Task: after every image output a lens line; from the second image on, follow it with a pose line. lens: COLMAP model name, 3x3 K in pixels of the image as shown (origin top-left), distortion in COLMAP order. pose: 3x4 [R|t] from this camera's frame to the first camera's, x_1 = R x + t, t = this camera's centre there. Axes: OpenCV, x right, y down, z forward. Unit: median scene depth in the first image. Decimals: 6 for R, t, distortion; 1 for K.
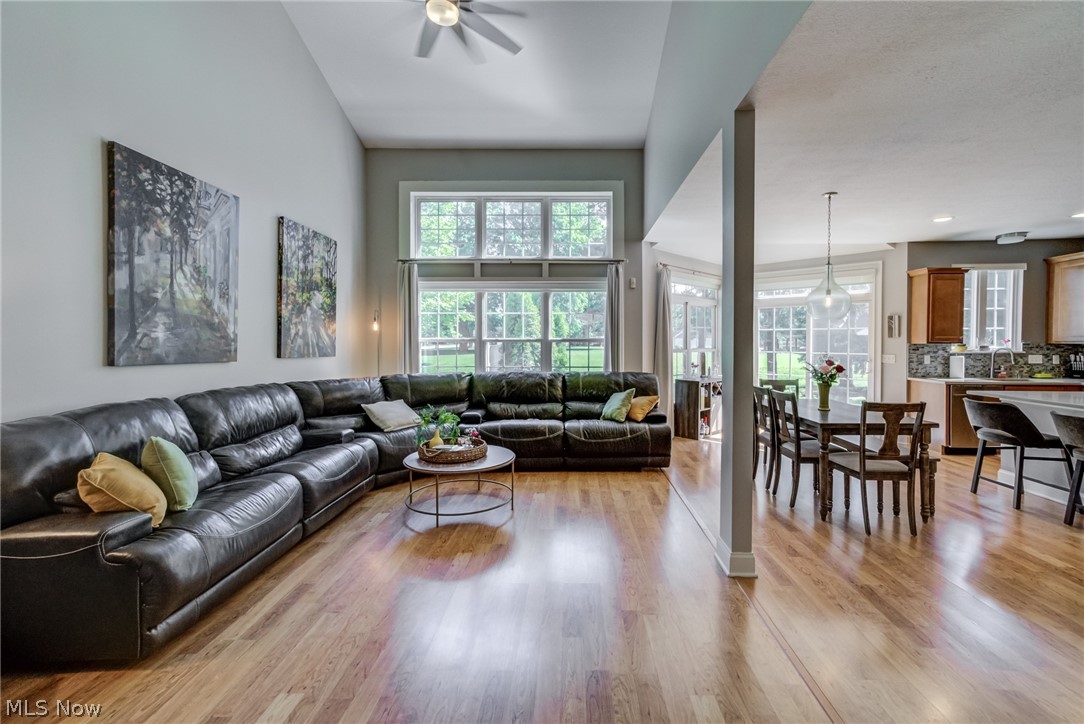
lens RADIAL K [[472.8, 0, 567.9], [0, 472.8, 350.7], [0, 0, 1]] dist [0.028390, 0.005360]
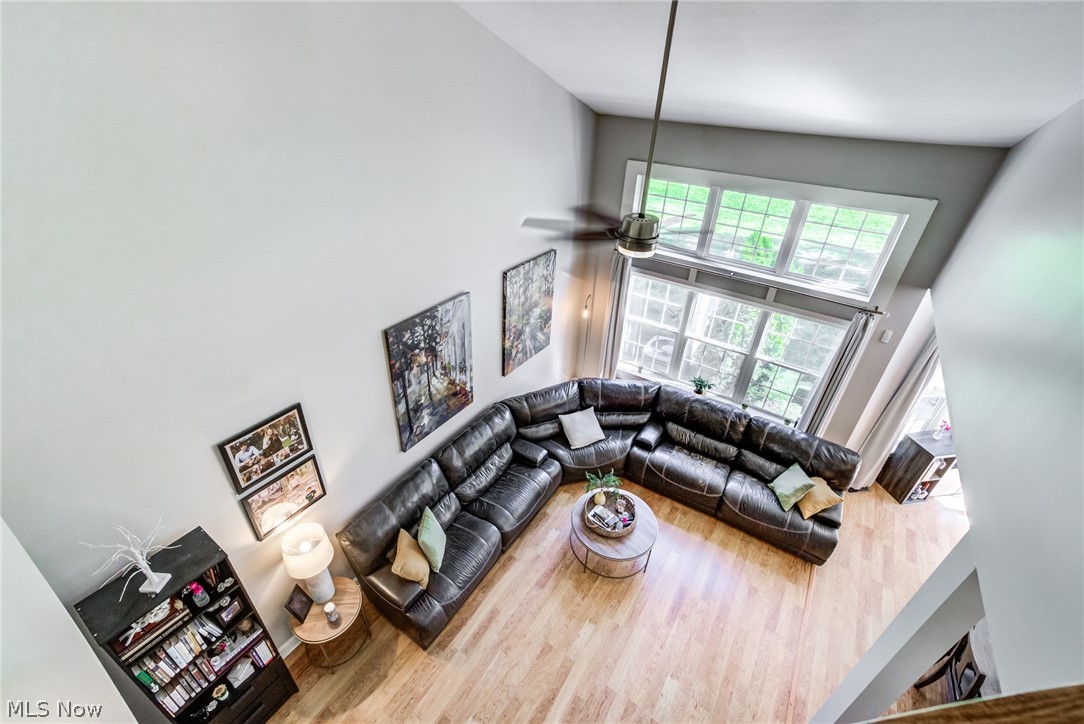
lens RADIAL K [[472.8, 0, 546.7], [0, 472.8, 366.6], [0, 0, 1]] dist [0.028390, 0.005360]
pose [[0.844804, 0.319113, -0.429503, 0.033722], [-0.046349, 0.843322, 0.535407, -0.813504], [0.533065, -0.432406, 0.727232, 0.179064]]
